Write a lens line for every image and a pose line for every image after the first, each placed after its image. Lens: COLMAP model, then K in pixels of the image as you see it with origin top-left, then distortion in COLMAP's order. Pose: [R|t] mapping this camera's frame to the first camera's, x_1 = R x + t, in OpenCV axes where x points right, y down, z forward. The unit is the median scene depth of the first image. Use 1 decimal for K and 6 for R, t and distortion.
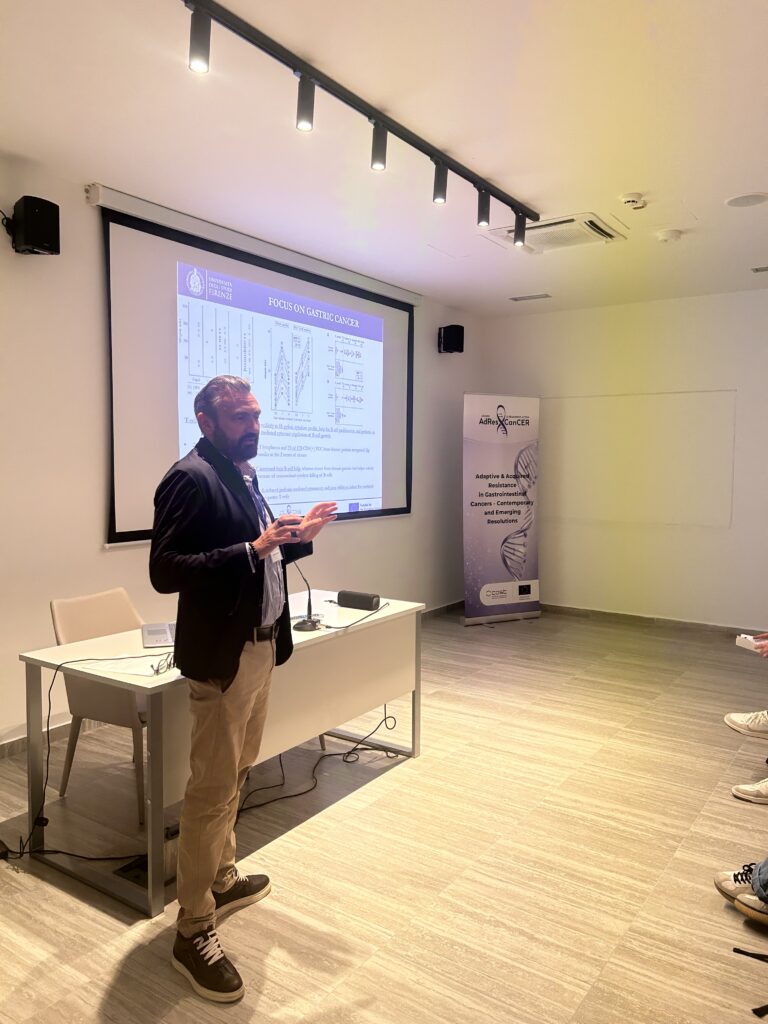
lens RADIAL K [[788.2, 0, 384.0], [0, 788.2, 512.0], [0, 0, 1]] dist [0.066980, -0.074229]
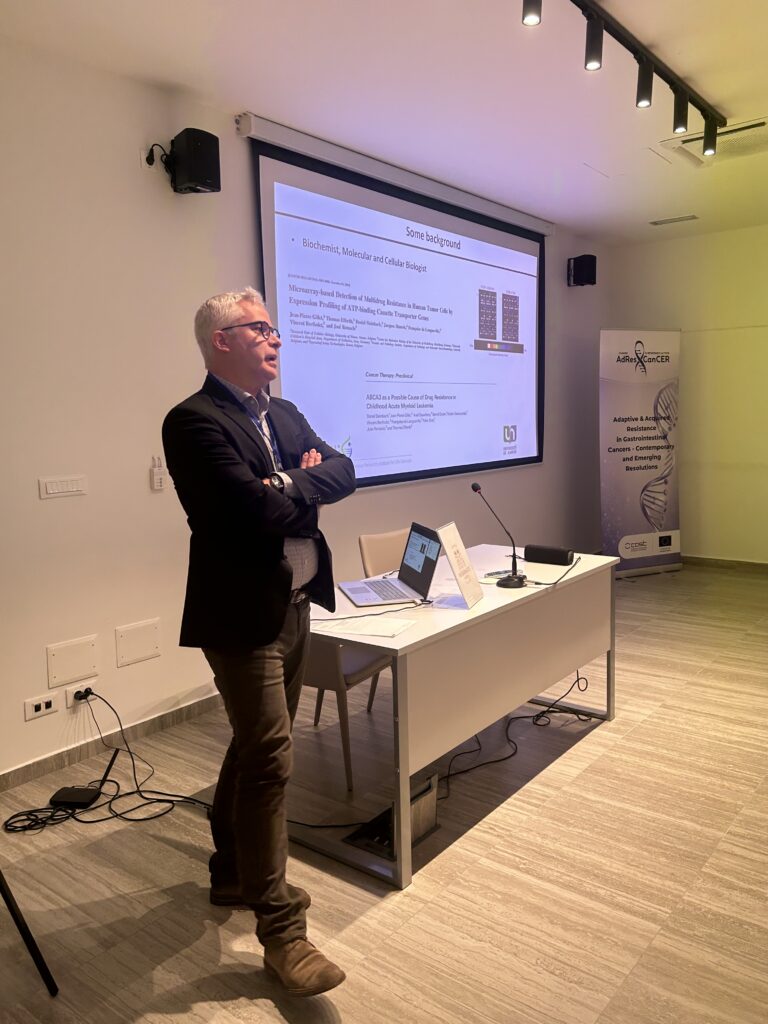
lens RADIAL K [[813.1, 0, 384.0], [0, 813.1, 512.0], [0, 0, 1]] dist [0.065853, -0.073749]
pose [[0.997142, -0.024551, -0.071451, -0.146023], [0.028518, 0.998077, 0.055043, 0.003702], [0.069962, -0.056923, 0.995924, 0.033071]]
